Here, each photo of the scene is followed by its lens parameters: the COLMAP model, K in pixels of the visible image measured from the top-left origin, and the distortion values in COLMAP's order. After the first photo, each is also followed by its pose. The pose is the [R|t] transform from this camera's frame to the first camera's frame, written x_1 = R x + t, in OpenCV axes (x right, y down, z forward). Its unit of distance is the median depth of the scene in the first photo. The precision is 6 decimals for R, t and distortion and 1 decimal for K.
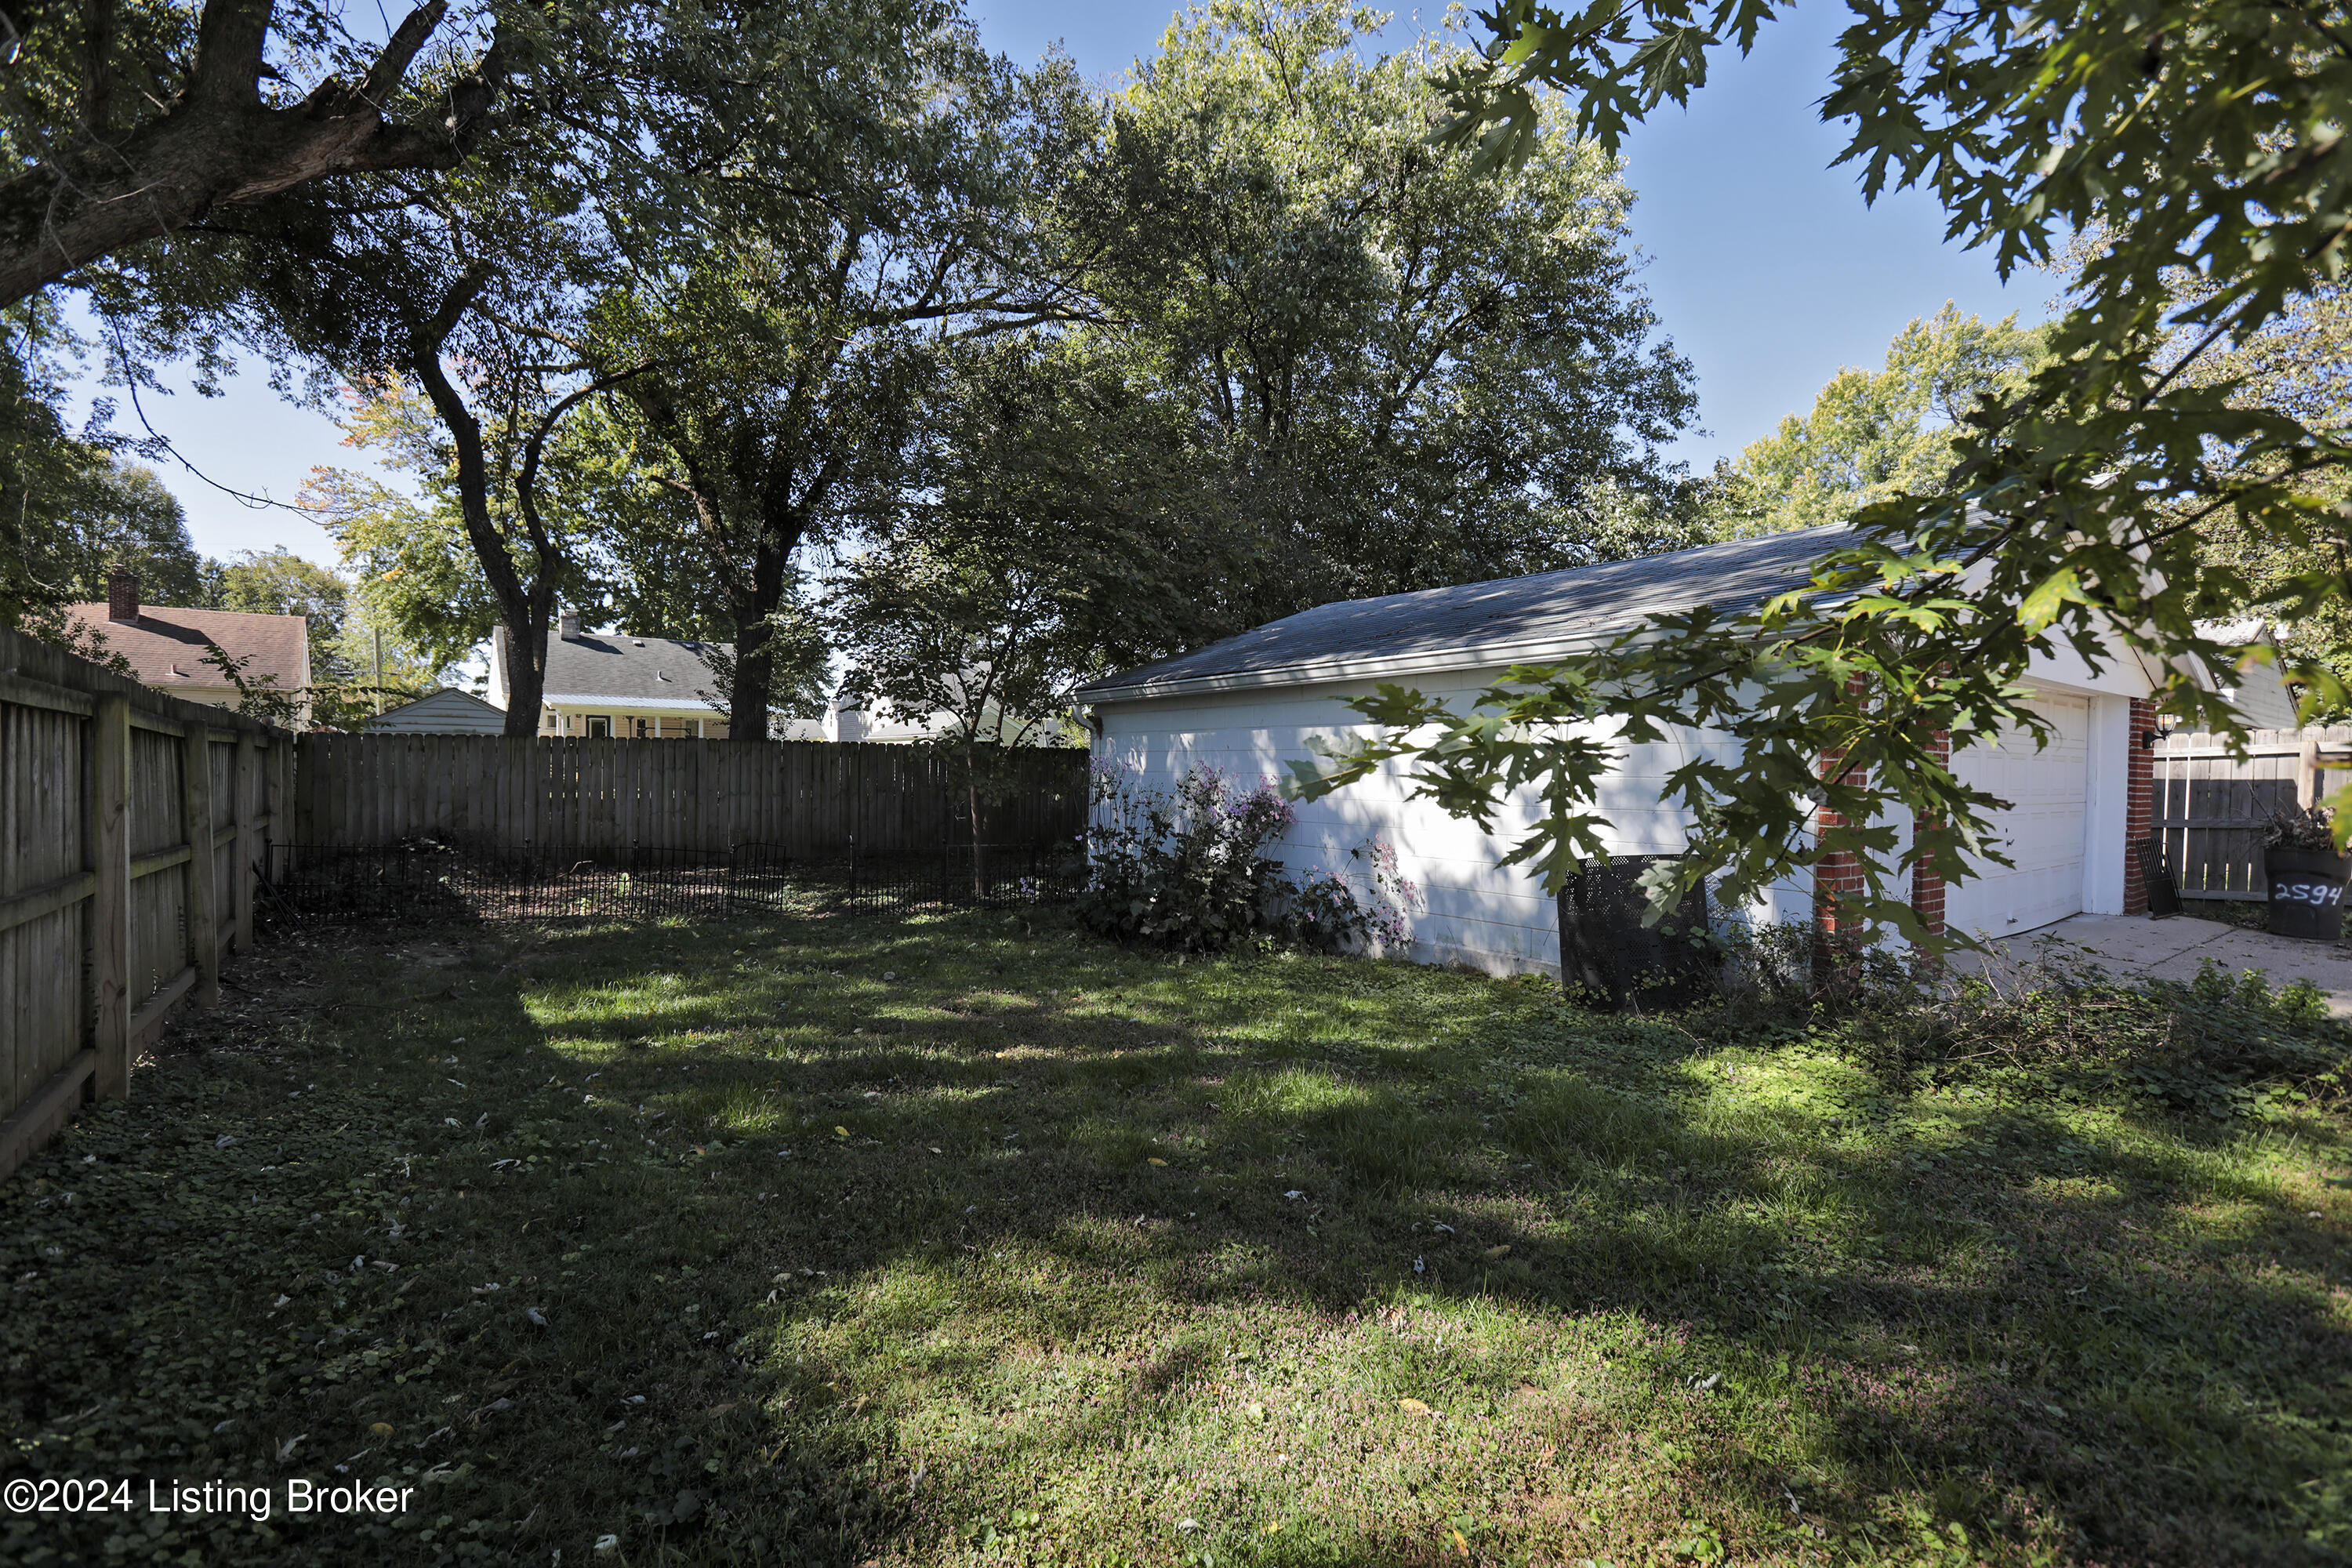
lens RADIAL K [[1067.6, 0, 1177.6], [0, 1067.6, 780.4], [0, 0, 1]] dist [0.000879, 0.000212]
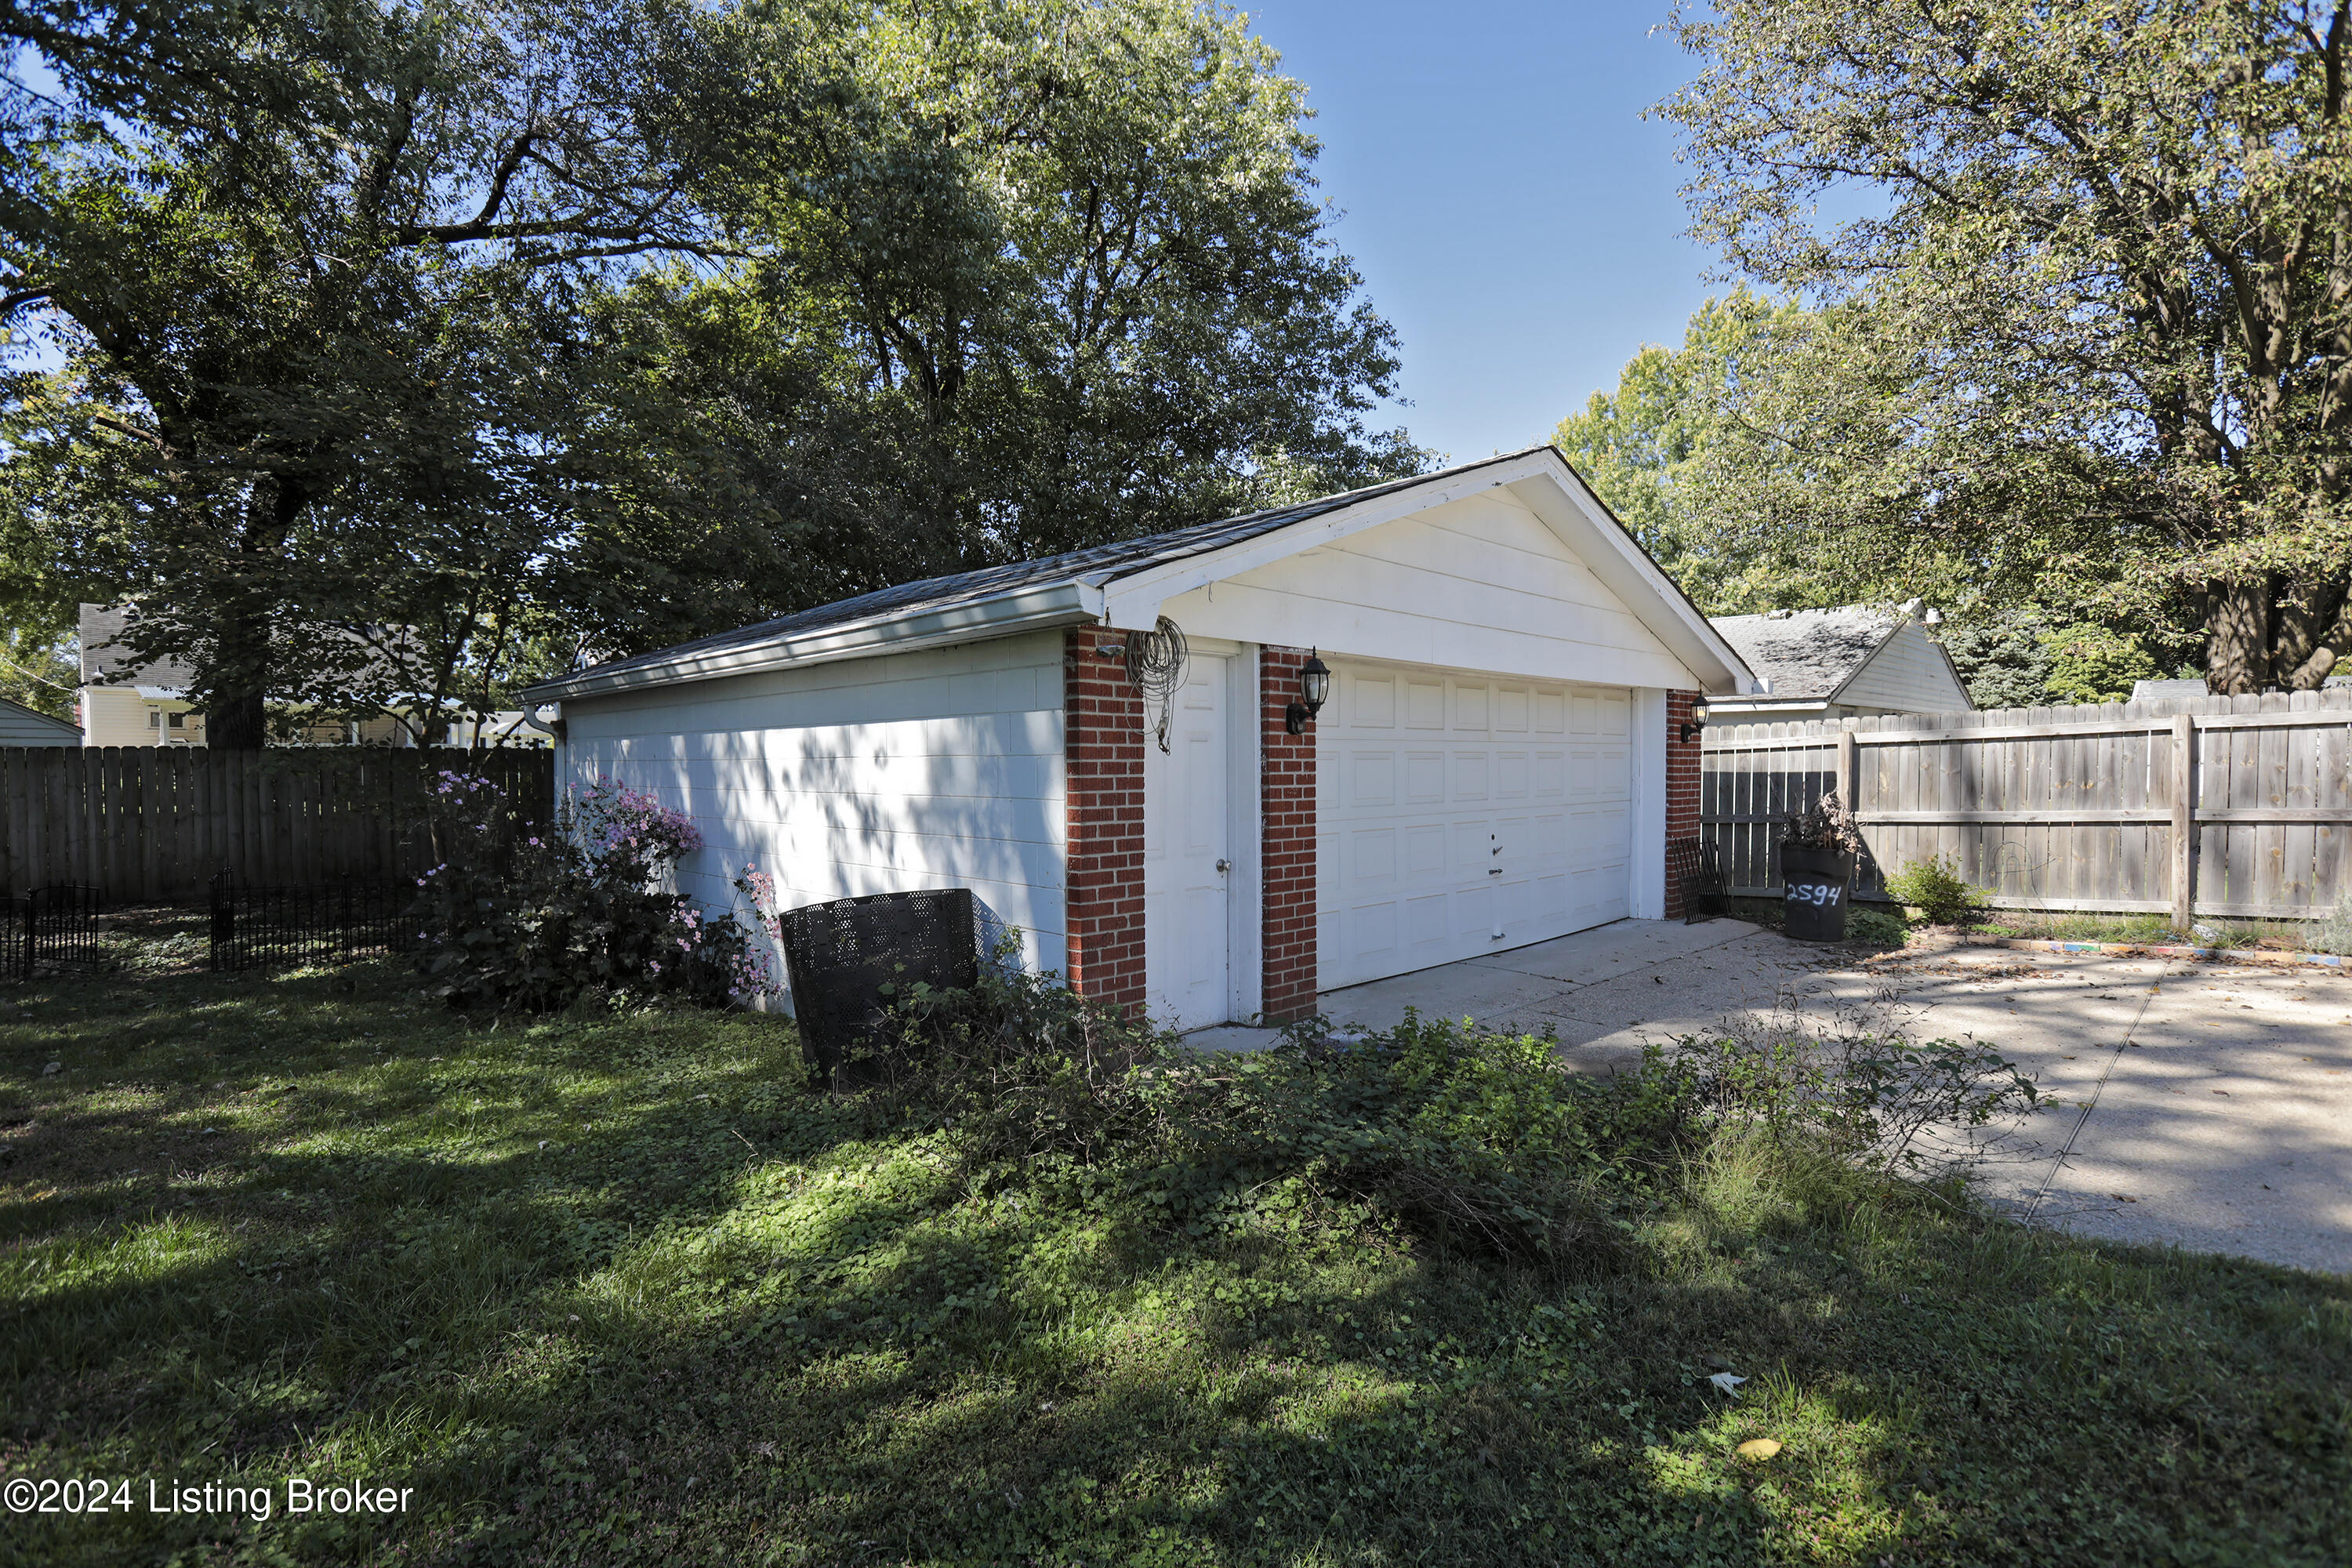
lens RADIAL K [[1149.6, 0, 1176.6], [0, 1149.6, 780.9], [0, 0, 1]] dist [0.000418, 0.001540]
pose [[0.990386, -0.017769, 0.137186, 0.152572], [0.016569, 0.999814, 0.009879, -0.006361], [-0.137336, -0.007511, 0.990496, 0.025660]]
